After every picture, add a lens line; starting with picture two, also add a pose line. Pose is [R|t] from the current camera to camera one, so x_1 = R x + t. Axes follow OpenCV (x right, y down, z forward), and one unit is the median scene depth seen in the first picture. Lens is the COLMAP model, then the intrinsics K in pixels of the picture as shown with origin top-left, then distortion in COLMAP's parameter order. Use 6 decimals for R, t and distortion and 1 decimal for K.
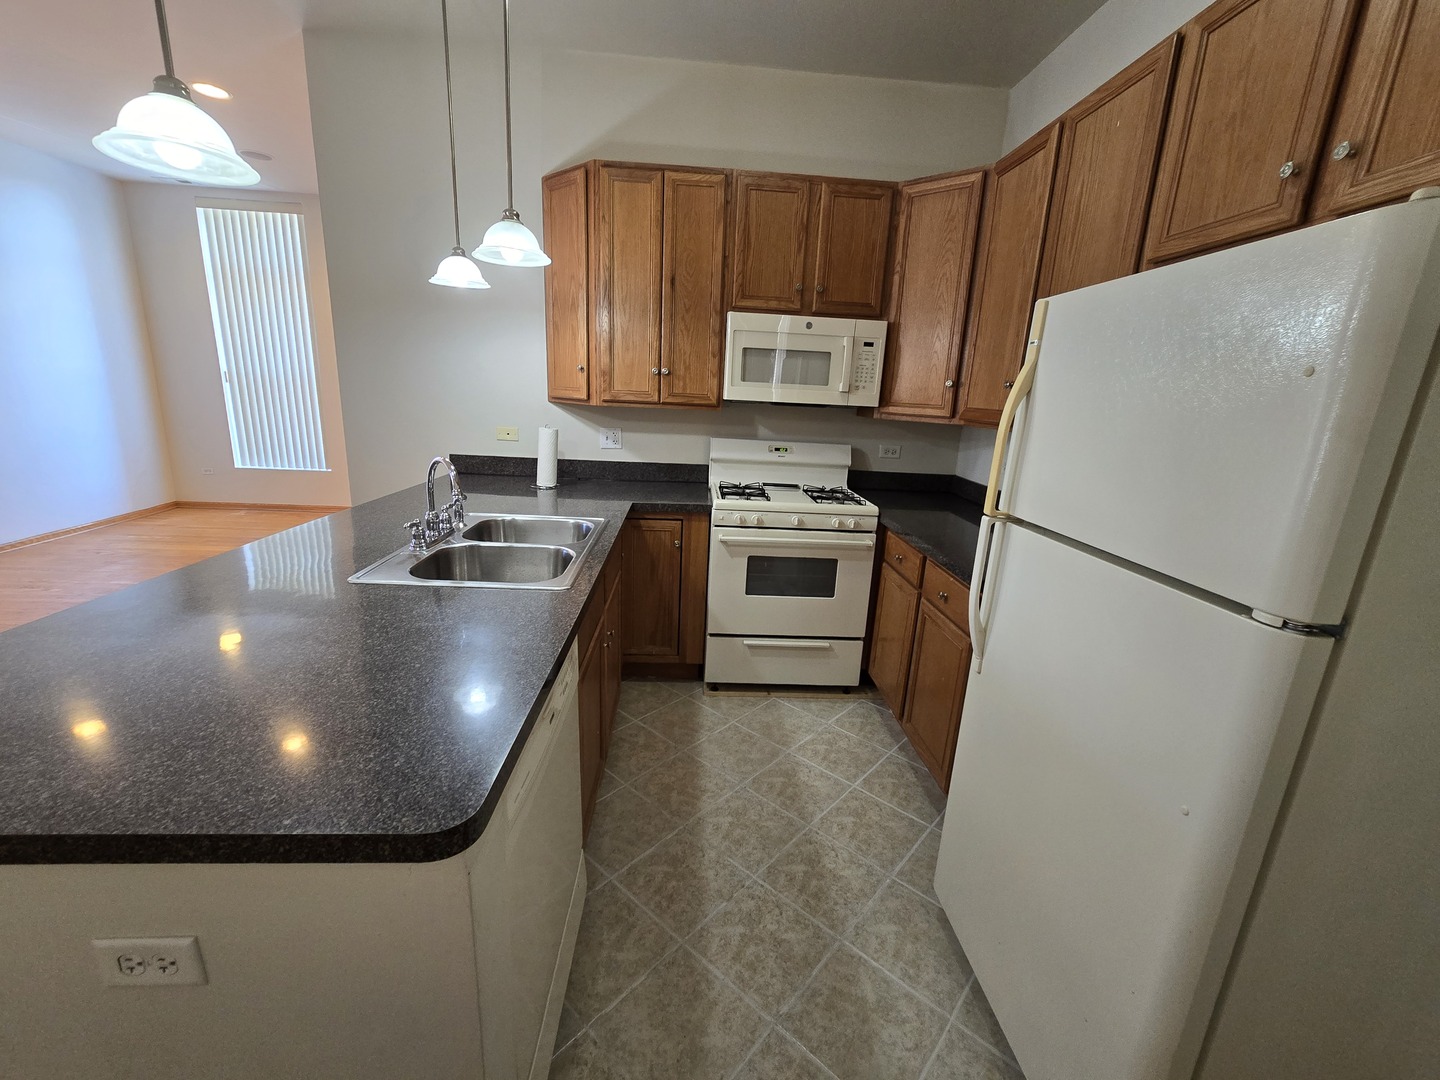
lens RADIAL K [[588.8, 0, 722.9], [0, 588.8, 536.1], [0, 0, 1]] dist [-0.001562, -0.000281]
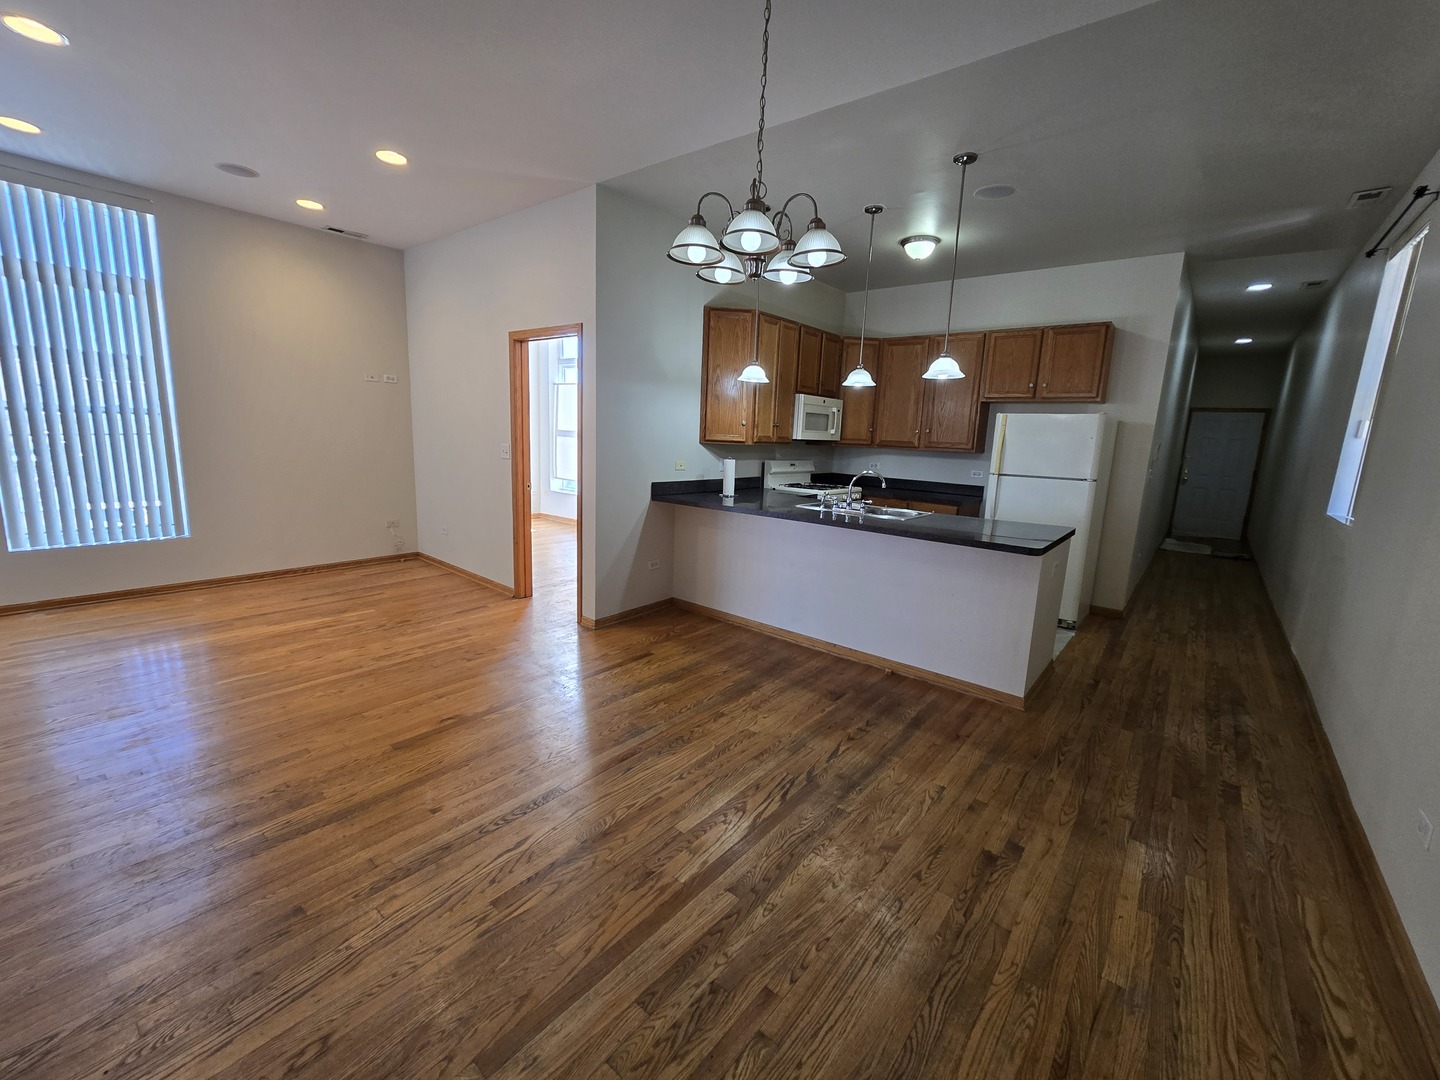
lens RADIAL K [[594.9, 0, 723.0], [0, 594.9, 537.6], [0, 0, 1]] dist [-0.001519, -0.000310]
pose [[0.673339, -0.149889, 0.723981, -1.617919], [0.170613, 0.984305, 0.045106, -0.051198], [-0.719379, 0.093149, 0.688344, -0.105342]]
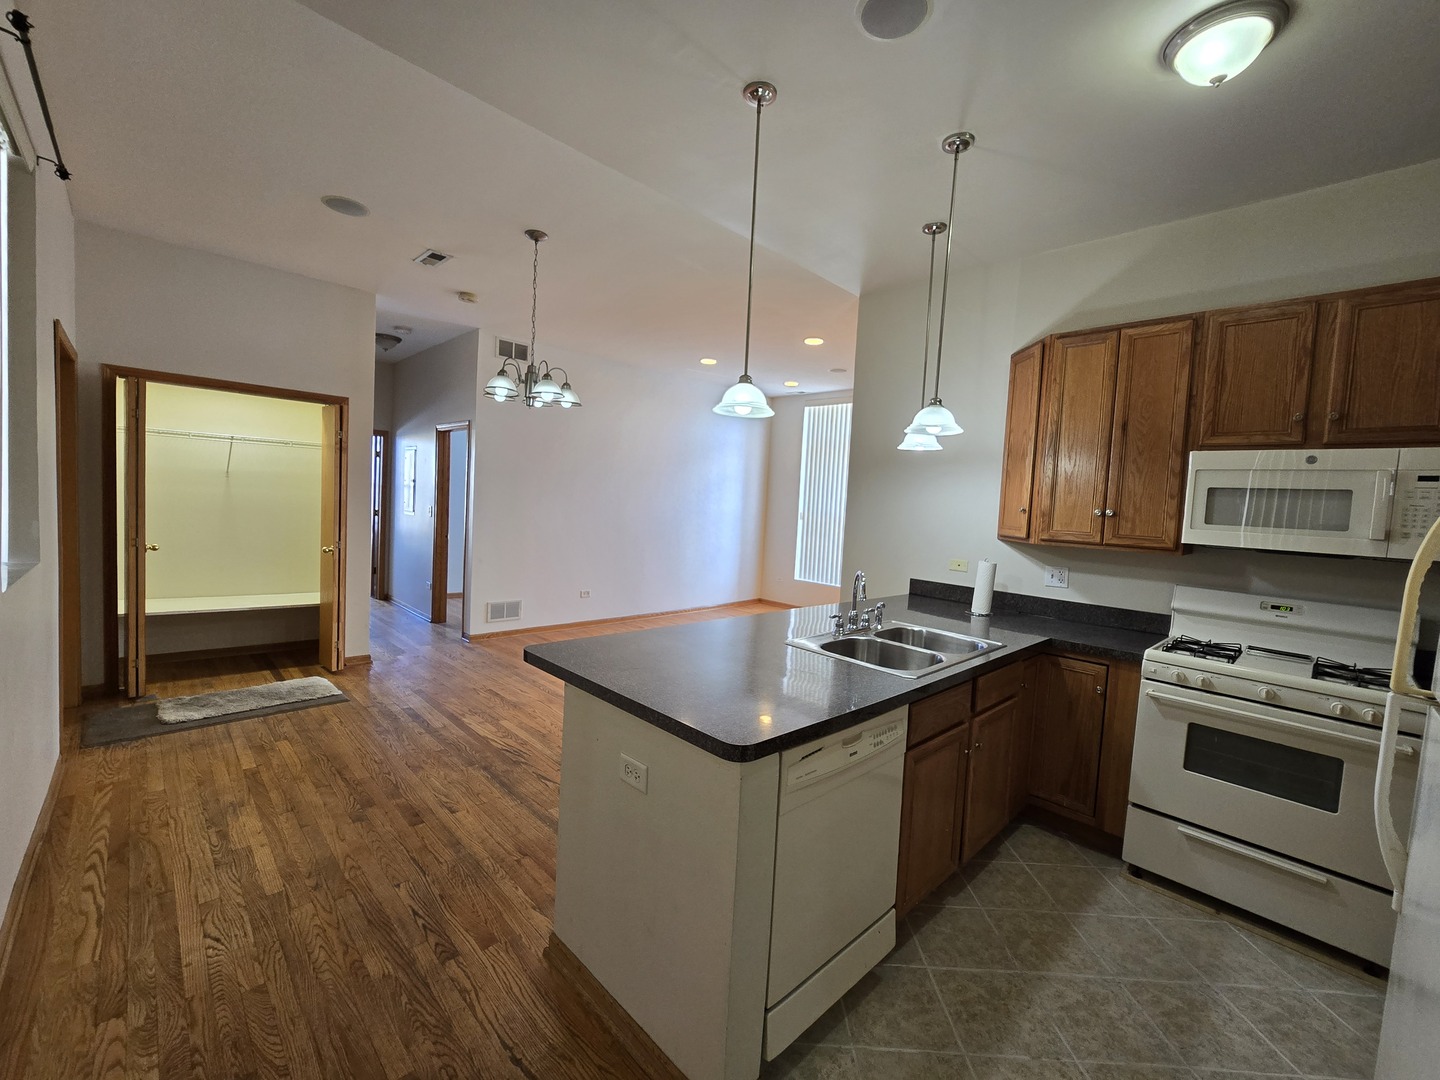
lens RADIAL K [[594.9, 0, 723.0], [0, 594.9, 537.6], [0, 0, 1]] dist [-0.001519, -0.000310]
pose [[0.658806, 0.033711, -0.751557, 0.230279], [-0.204927, 0.969260, -0.136161, 0.029349], [0.723864, 0.243719, 0.645462, -0.105206]]
